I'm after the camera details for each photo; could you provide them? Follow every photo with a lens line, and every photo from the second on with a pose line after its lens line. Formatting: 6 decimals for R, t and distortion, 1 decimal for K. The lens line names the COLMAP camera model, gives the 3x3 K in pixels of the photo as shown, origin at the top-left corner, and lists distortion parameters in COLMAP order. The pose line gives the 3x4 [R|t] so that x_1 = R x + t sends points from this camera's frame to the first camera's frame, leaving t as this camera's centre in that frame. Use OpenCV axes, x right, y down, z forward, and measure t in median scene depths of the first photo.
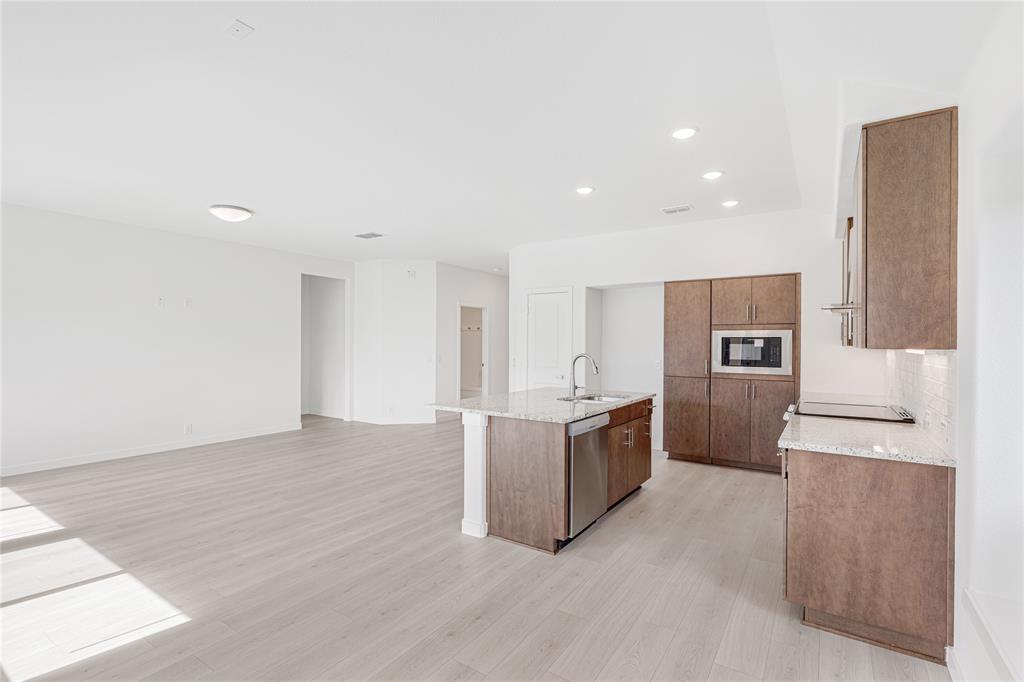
lens RADIAL K [[470.7, 0, 519.7], [0, 470.7, 342.9], [0, 0, 1]] dist [-0.001676, -0.000999]
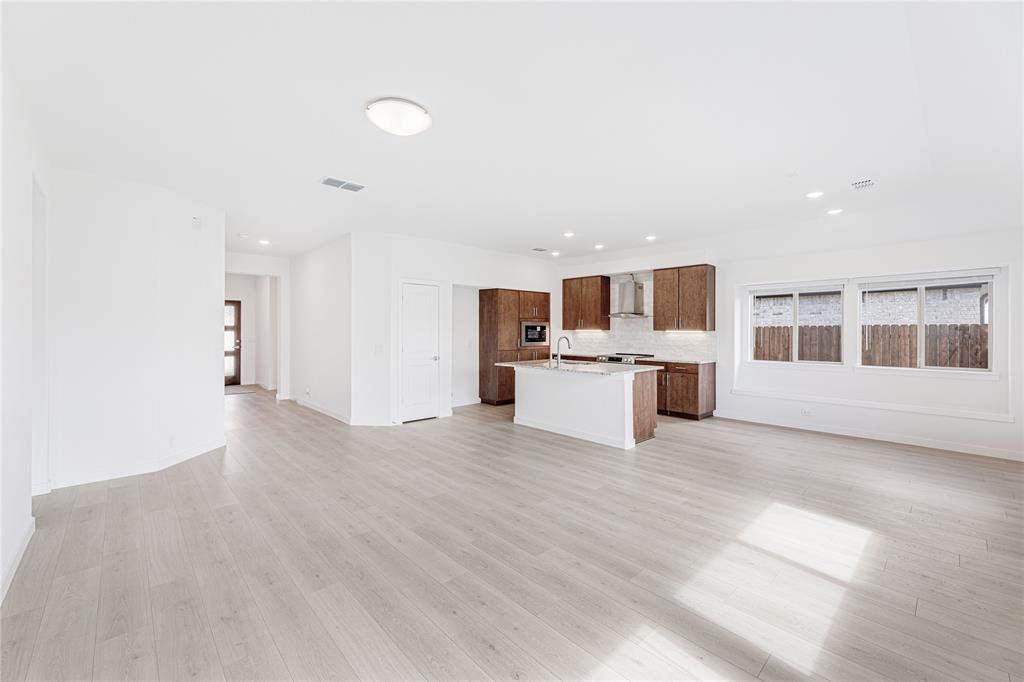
lens RADIAL K [[413.9, 0, 506.8], [0, 413.9, 333.4], [0, 0, 1]] dist [0.000426, 0.000613]
pose [[0.249777, -0.013882, 0.968204, -1.050290], [0.002288, 0.999903, 0.013746, -0.004201], [-0.968301, -0.001218, 0.249785, 0.702369]]
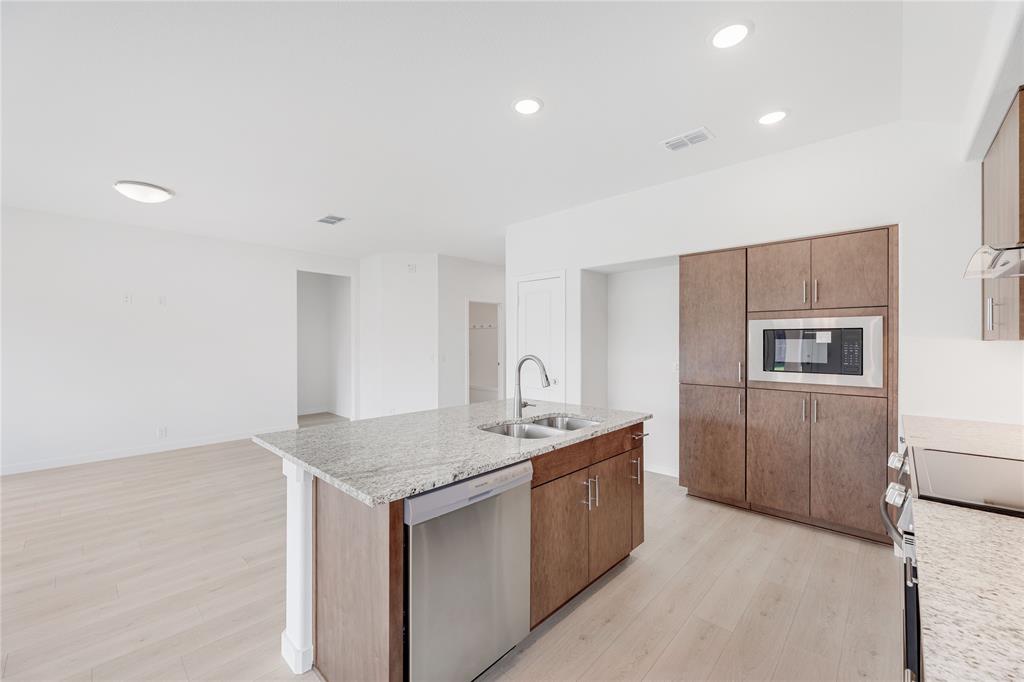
lens RADIAL K [[413.9, 0, 512.9], [0, 413.9, 340.6], [0, 0, 1]] dist [0.000426, 0.000613]
pose [[0.985580, -0.006791, -0.169075, 0.174985], [0.006698, 0.999977, -0.001120, 0.002537], [0.169078, -0.000028, 0.985603, 0.349640]]
